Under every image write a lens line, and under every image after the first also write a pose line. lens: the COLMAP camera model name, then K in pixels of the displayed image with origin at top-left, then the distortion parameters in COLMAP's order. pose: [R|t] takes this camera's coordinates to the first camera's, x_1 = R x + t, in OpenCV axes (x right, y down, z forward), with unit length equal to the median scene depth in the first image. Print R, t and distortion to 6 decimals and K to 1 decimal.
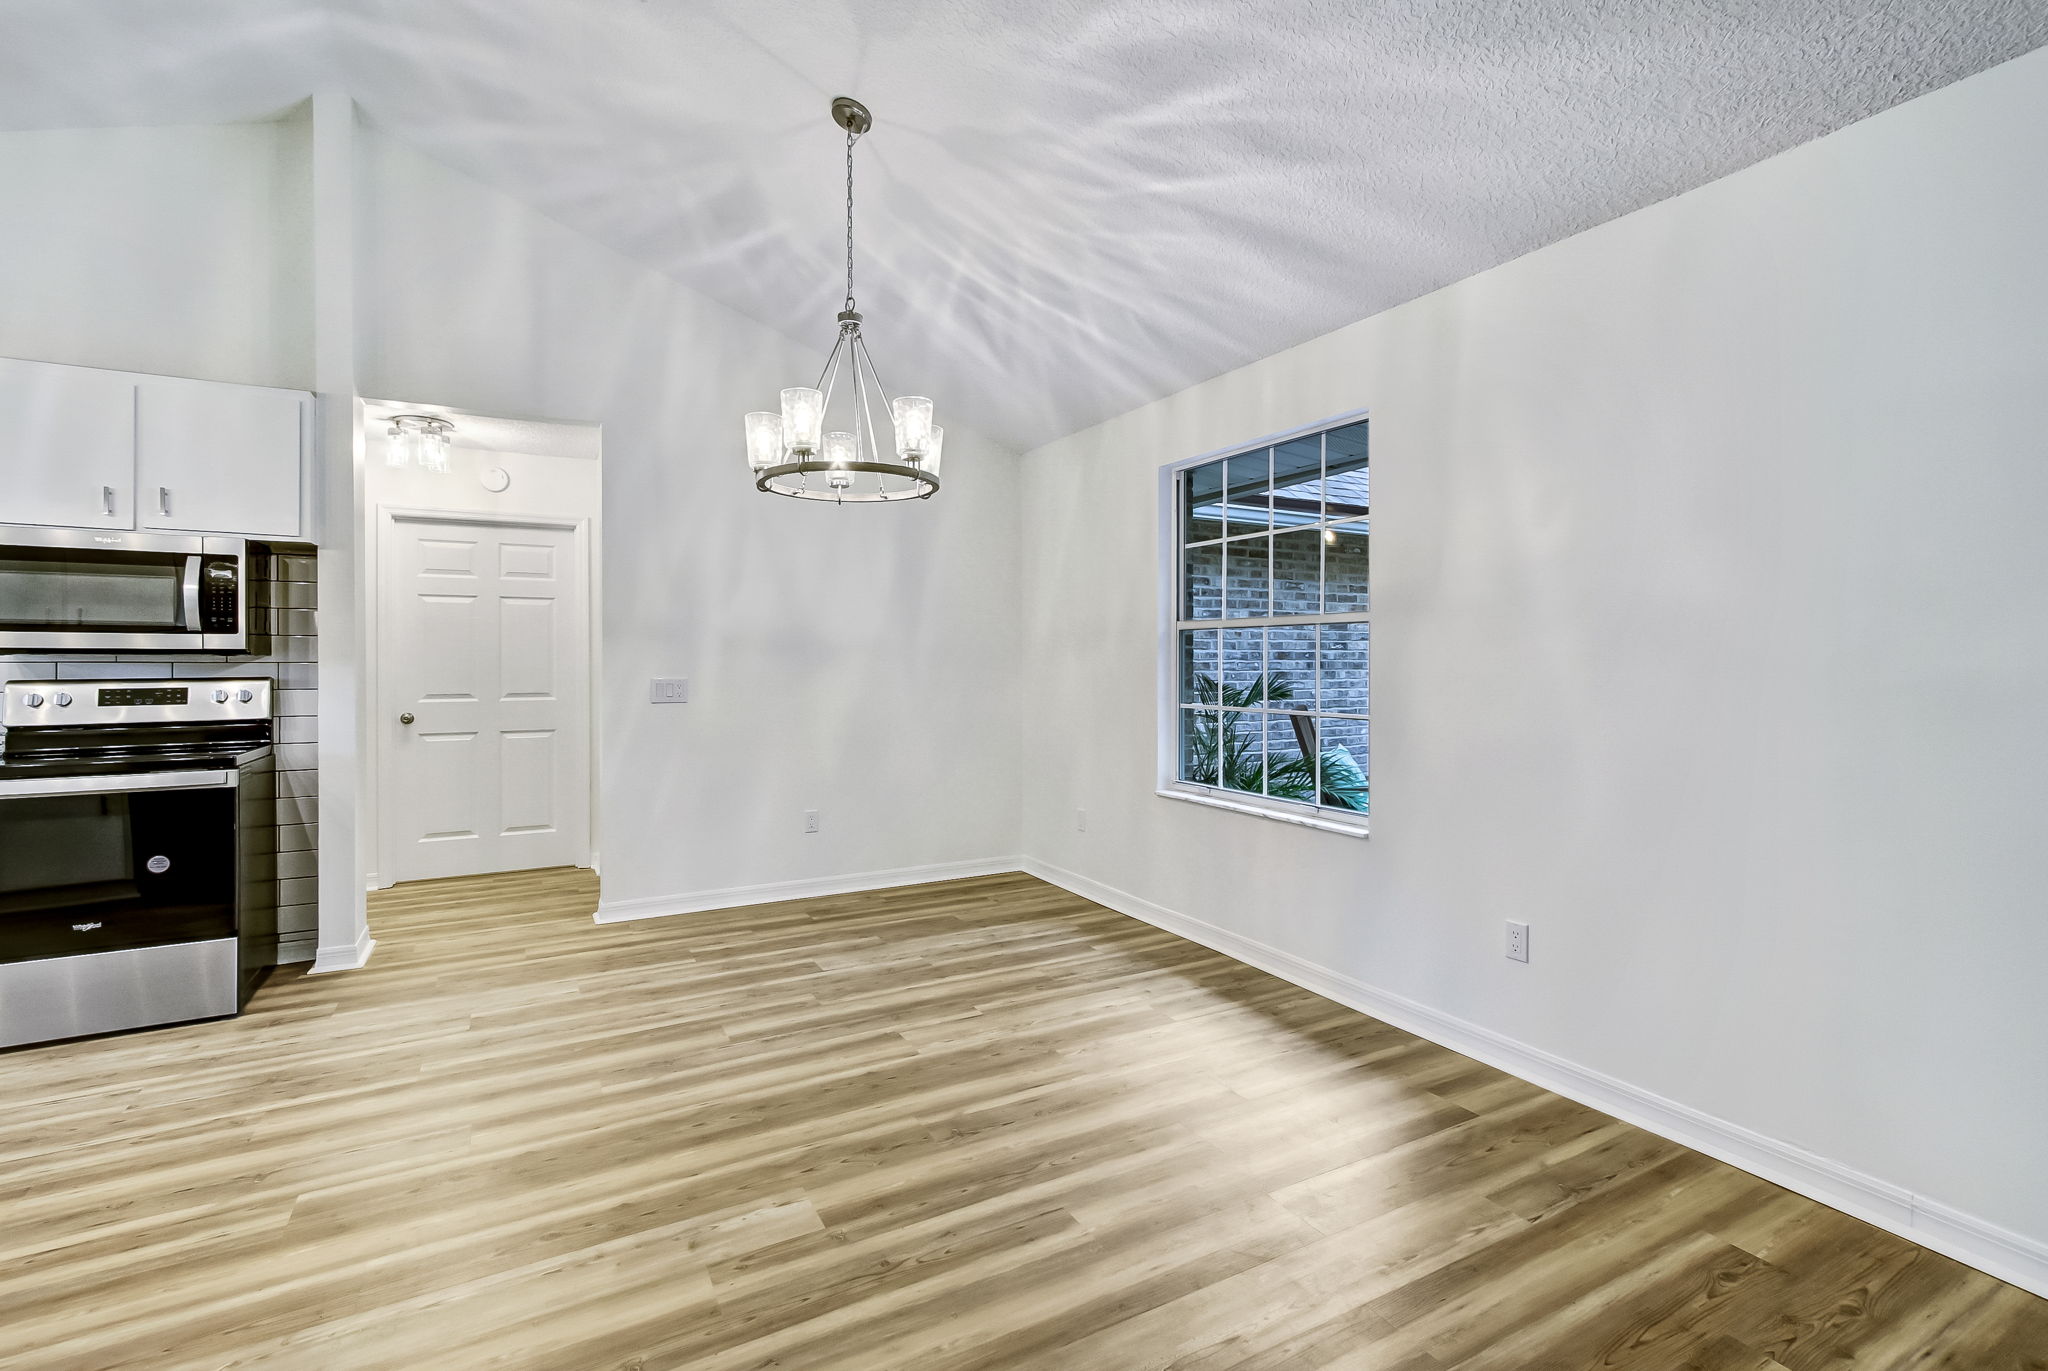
lens RADIAL K [[933.1, 0, 1024.5], [0, 933.1, 664.5], [0, 0, 1]] dist [-0.001109, 0.001721]
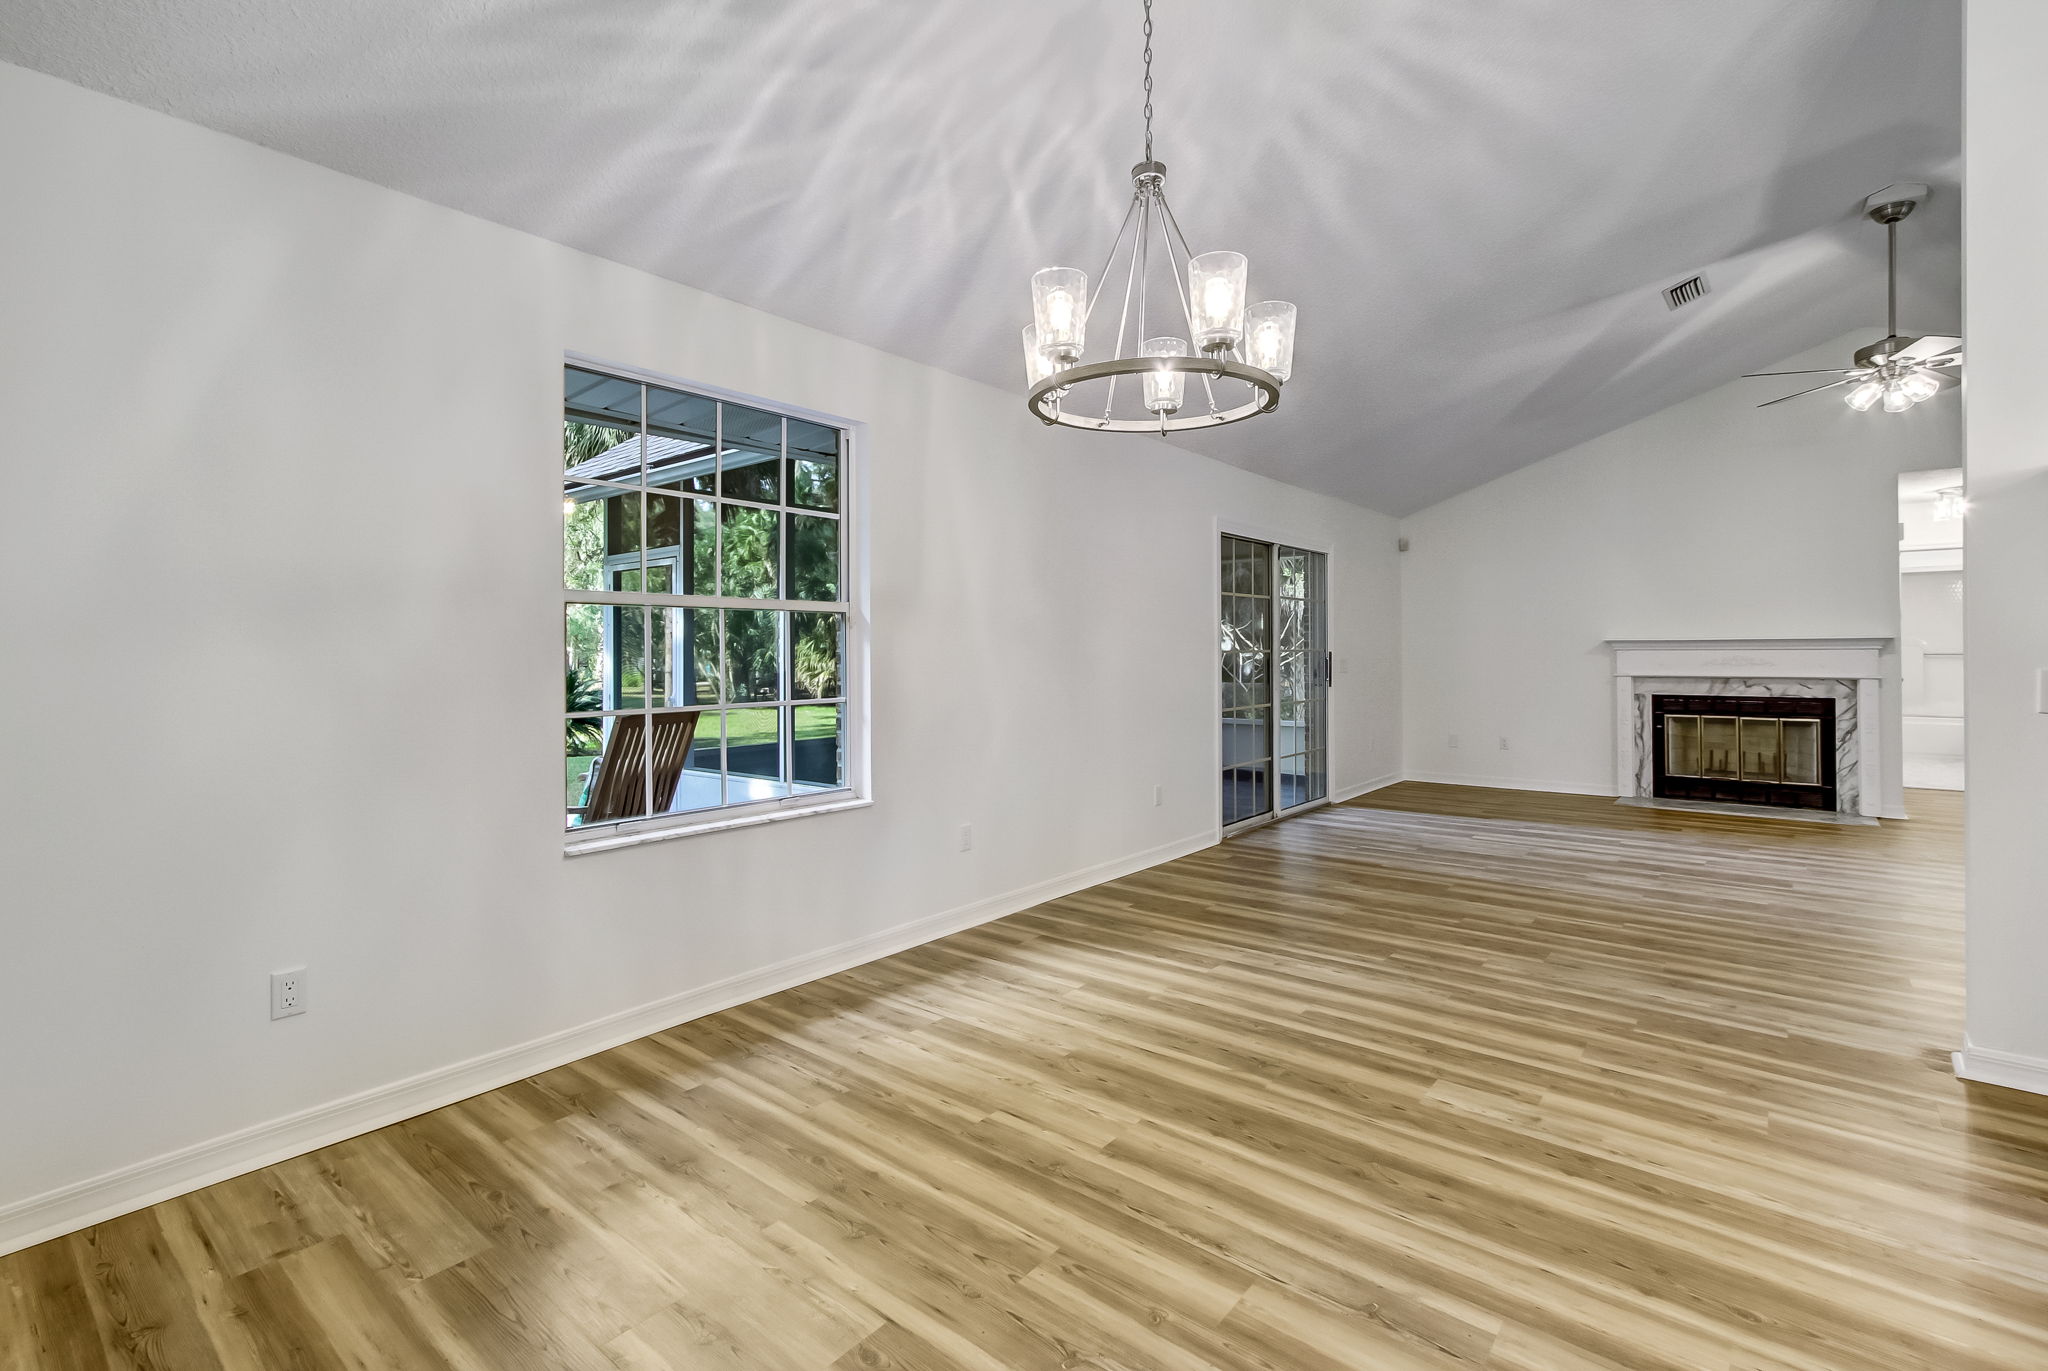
lens RADIAL K [[933.1, 0, 1016.4], [0, 933.1, 644.4], [0, 0, 1]] dist [-0.001109, 0.001721]
pose [[-0.363774, 0.007515, 0.931457, -0.737984], [0.009021, 0.999949, -0.004545, -0.001237], [-0.931444, 0.006750, -0.363823, 1.223556]]
